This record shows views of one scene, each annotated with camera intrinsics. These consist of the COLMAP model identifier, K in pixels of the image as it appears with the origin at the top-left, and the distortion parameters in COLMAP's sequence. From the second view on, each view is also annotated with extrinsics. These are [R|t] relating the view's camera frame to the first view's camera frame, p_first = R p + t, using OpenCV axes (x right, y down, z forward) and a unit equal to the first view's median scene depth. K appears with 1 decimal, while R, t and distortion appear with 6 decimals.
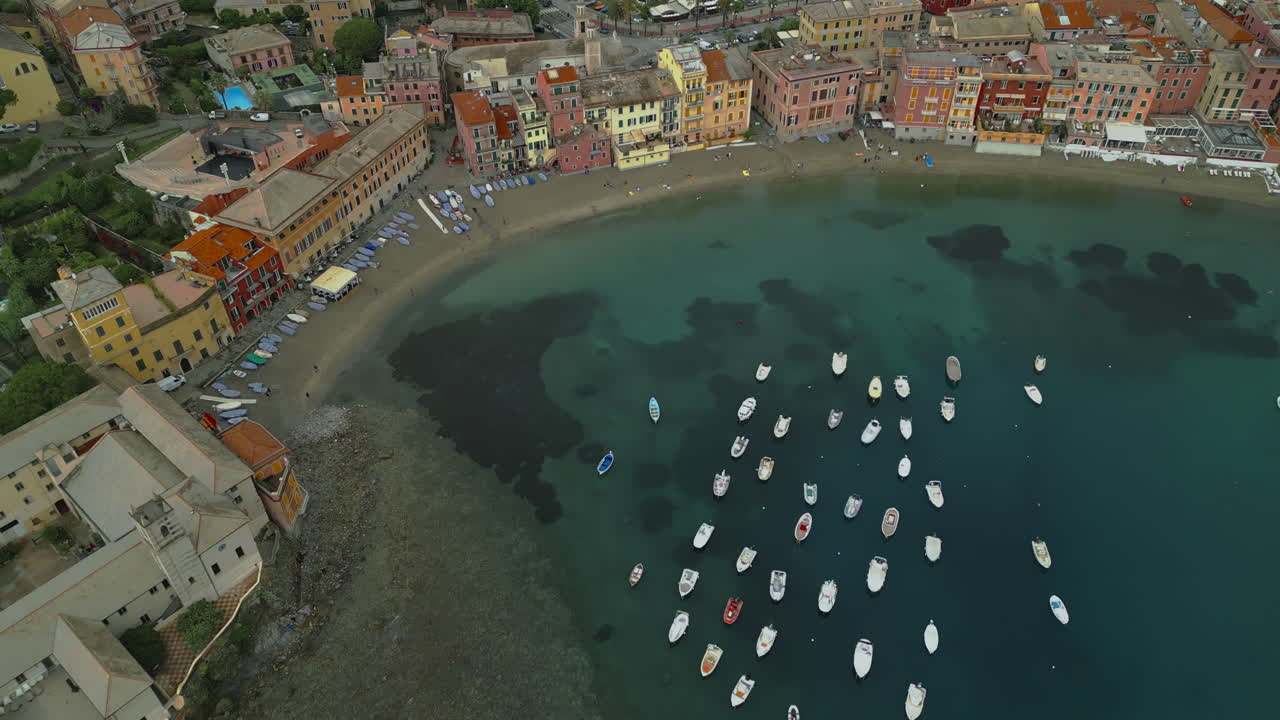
lens RADIAL K [[873.4, 0, 638.8], [0, 873.4, 359.1], [0, 0, 1]] dist [0.062557, -0.031166]
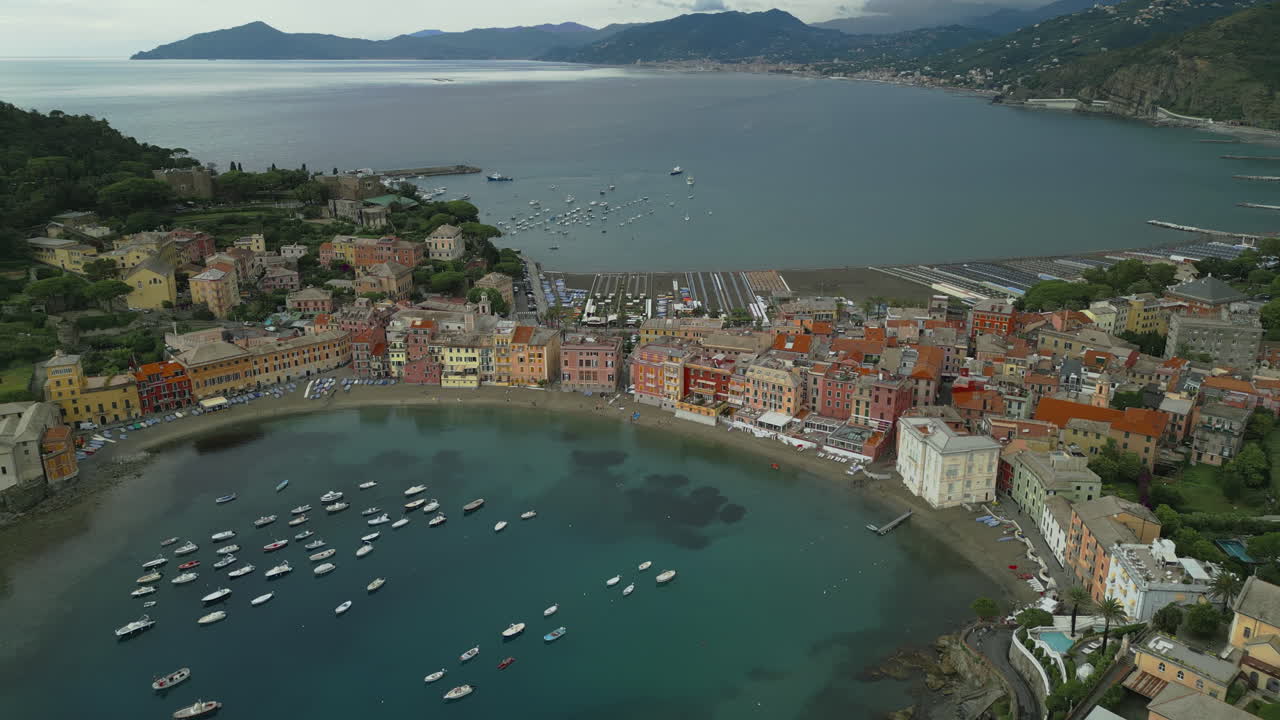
lens RADIAL K [[873.4, 0, 641.4], [0, 873.4, 357.7], [0, 0, 1]] dist [0.062557, -0.031166]
pose [[0.916449, 0.128895, -0.378824, 0.849955], [-0.269887, 0.898062, -0.347342, 0.165788], [0.295436, 0.420561, 0.857815, -0.200231]]
